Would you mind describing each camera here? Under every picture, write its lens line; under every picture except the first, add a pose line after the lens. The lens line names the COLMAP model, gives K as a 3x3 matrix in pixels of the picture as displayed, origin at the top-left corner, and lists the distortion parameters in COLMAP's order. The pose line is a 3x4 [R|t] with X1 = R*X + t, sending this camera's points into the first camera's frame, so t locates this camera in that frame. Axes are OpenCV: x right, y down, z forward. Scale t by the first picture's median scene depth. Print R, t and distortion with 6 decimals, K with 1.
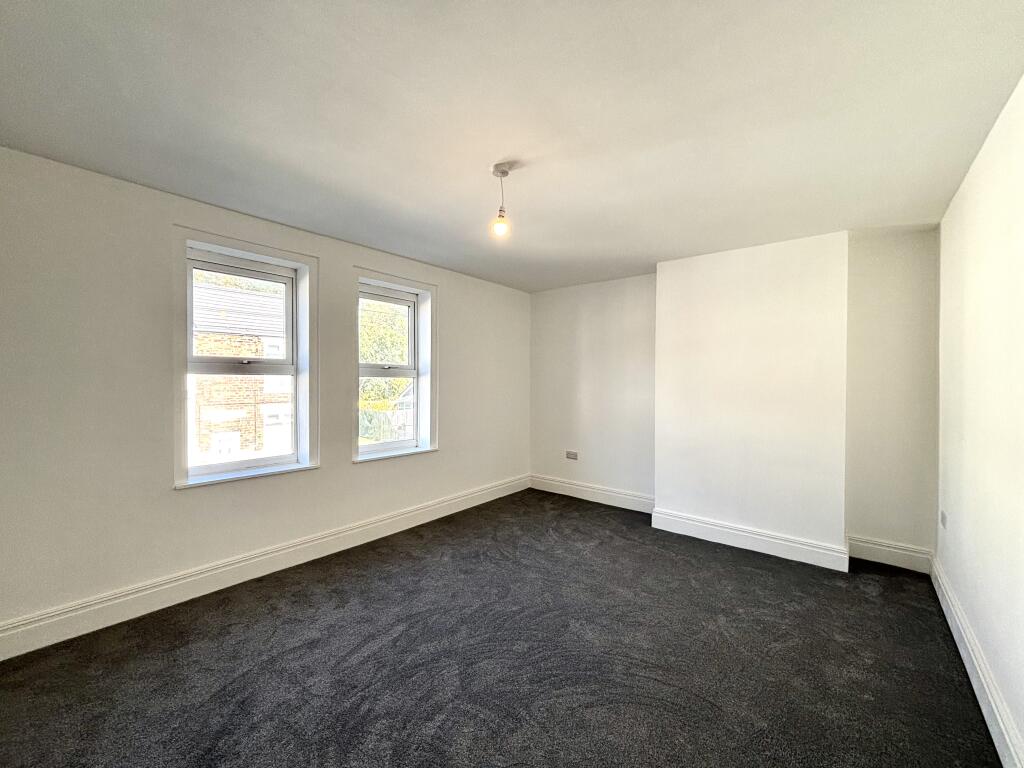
lens RADIAL K [[417.7, 0, 512.9], [0, 417.7, 382.3], [0, 0, 1]] dist [-0.002794, -0.000356]
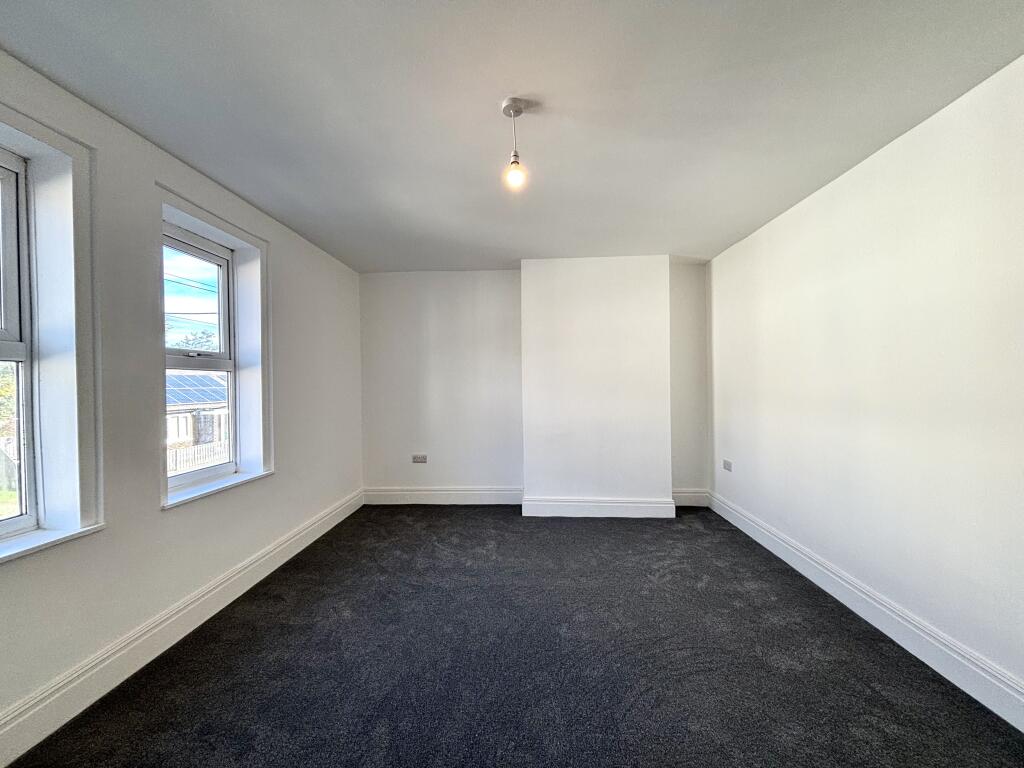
lens RADIAL K [[417.7, 0, 512.2], [0, 417.7, 384.2], [0, 0, 1]] dist [-0.002794, -0.000356]
pose [[0.803588, -0.019207, 0.594876, -0.297131], [0.021046, 0.999771, 0.003851, 0.018230], [-0.594813, 0.009425, 0.803809, 0.195825]]
